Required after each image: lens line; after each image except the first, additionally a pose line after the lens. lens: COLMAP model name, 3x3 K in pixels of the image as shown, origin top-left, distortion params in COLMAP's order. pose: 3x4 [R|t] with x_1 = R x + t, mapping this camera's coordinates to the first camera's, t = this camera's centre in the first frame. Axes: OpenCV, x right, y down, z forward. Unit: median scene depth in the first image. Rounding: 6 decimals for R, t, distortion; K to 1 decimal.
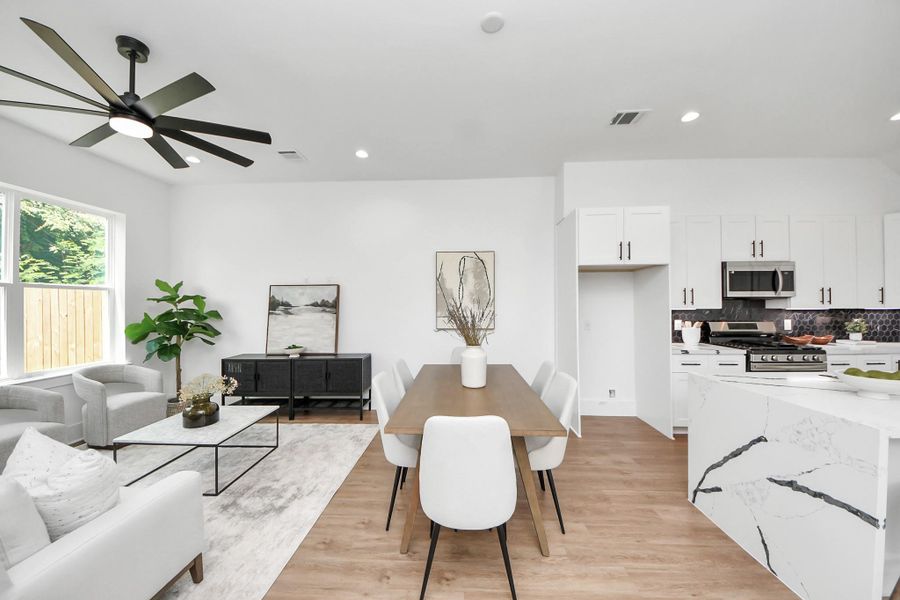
lens RADIAL K [[324.0, 0, 450.9], [0, 324.0, 303.0], [0, 0, 1]] dist [0.023562, -0.014604]
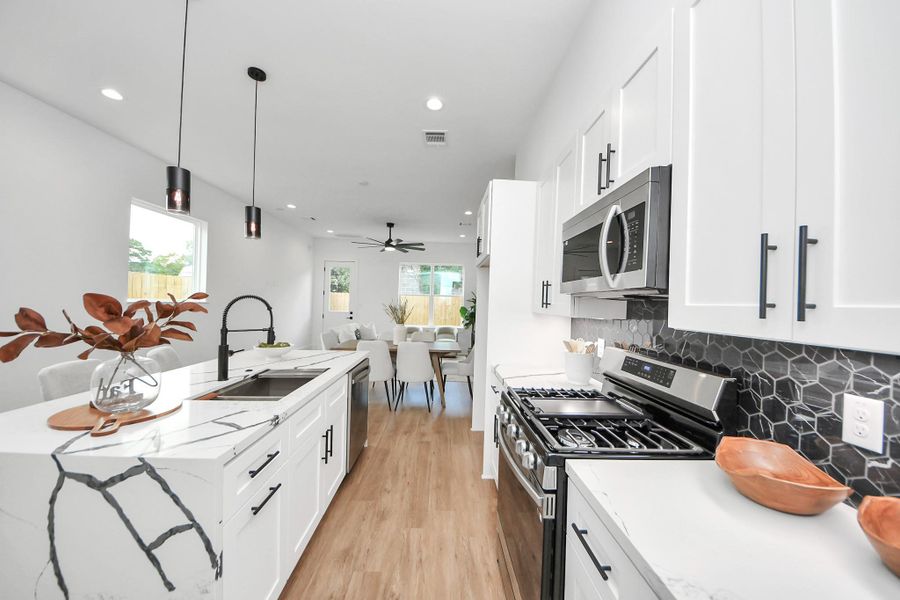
lens RADIAL K [[324.0, 0, 450.9], [0, 324.0, 303.0], [0, 0, 1]] dist [0.023562, -0.014604]
pose [[0.067967, 0.006458, -0.997667, 1.324980], [-0.024263, 0.999694, 0.004818, -0.005747], [0.997392, 0.023879, 0.068103, 0.777102]]
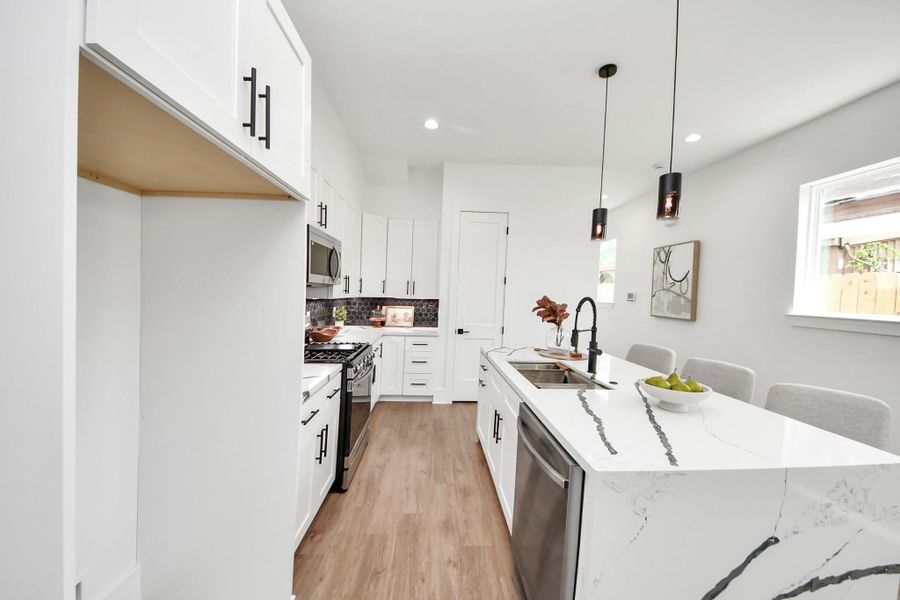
lens RADIAL K [[324.0, 0, 450.9], [0, 324.0, 303.0], [0, 0, 1]] dist [0.023562, -0.014604]
pose [[-0.088422, -0.032116, 0.995565, 0.203543], [-0.030484, 0.999099, 0.029523, -0.004900], [-0.995617, -0.027738, -0.089321, 0.756264]]
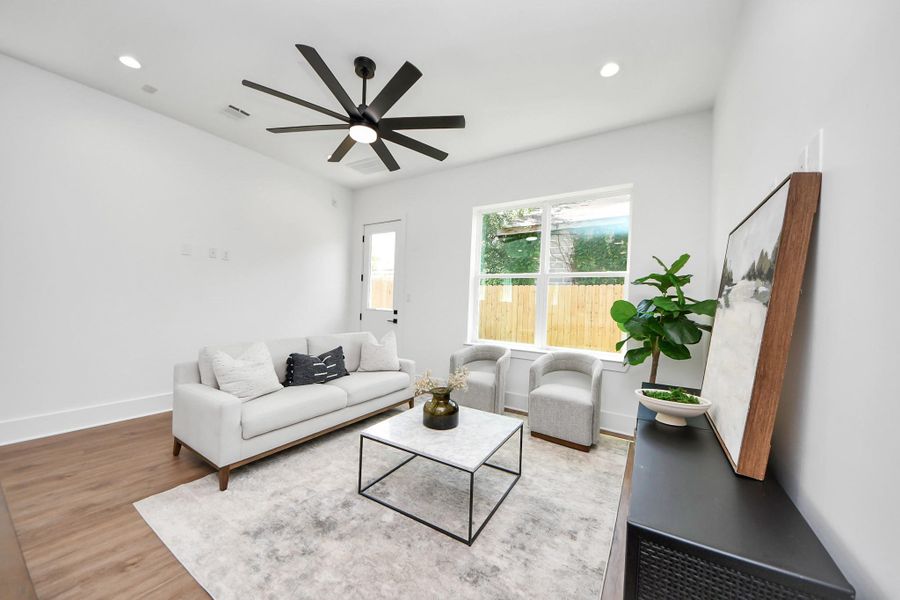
lens RADIAL K [[317.6, 0, 446.8], [0, 317.6, 302.1], [0, 0, 1]] dist [0.016210, -0.013926]
pose [[-0.490729, -0.005107, -0.871297, -0.051474], [-0.025888, 0.999627, 0.008722, 0.039446], [0.870928, 0.026836, -0.490678, 1.029593]]
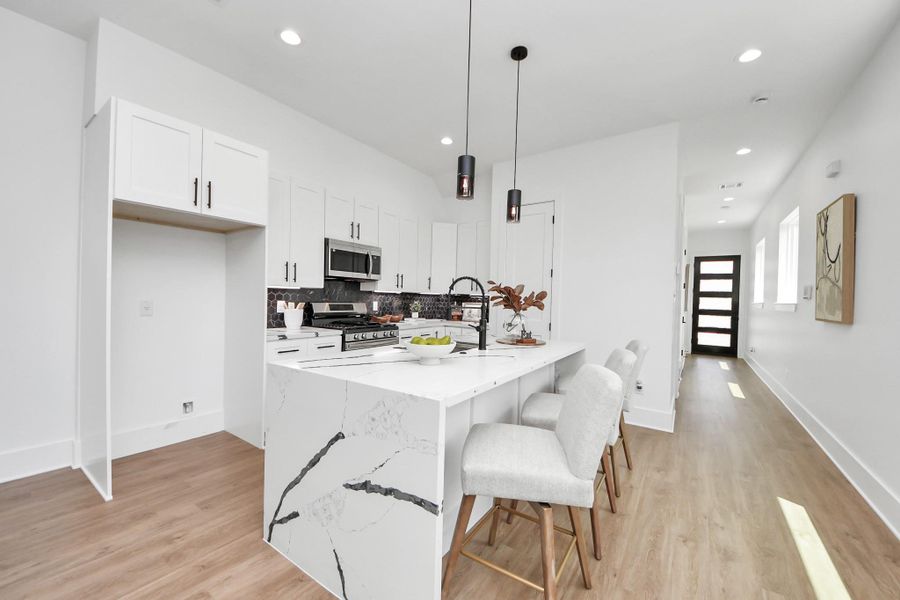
lens RADIAL K [[348.5, 0, 456.8], [0, 348.5, 301.5], [0, 0, 1]] dist [0.024021, -0.020234]
pose [[0.523328, 0.009894, 0.852074, 0.176890], [-0.029663, 0.999538, 0.006612, 0.037163], [-0.851615, -0.028736, 0.523379, 0.153855]]
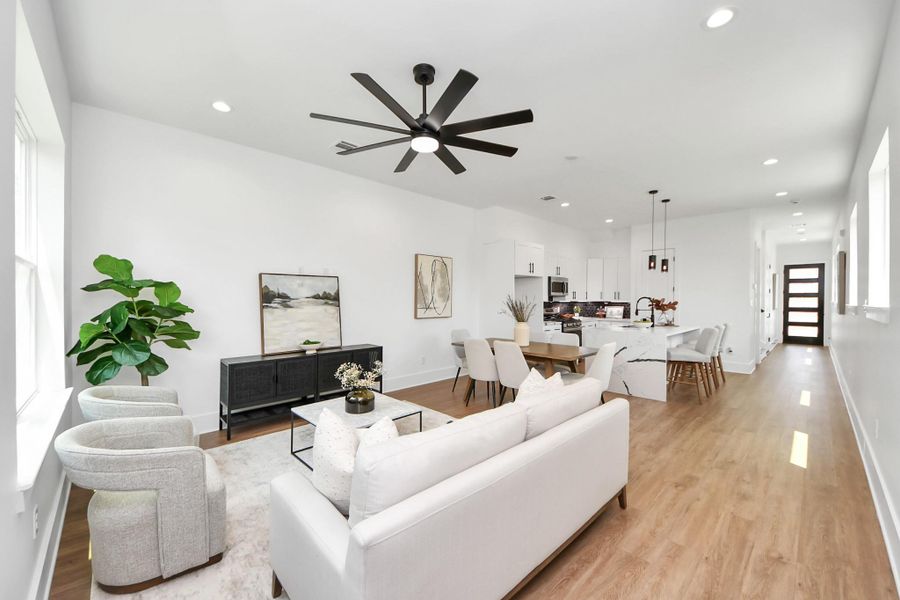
lens RADIAL K [[352.3, 0, 445.8], [0, 352.3, 301.3], [0, 0, 1]] dist [0.000820, -0.000201]
pose [[0.693757, 0.001395, 0.720207, -1.015527], [-0.005938, 0.999975, 0.003783, 0.012829], [-0.720184, -0.006901, 0.693749, 0.024700]]
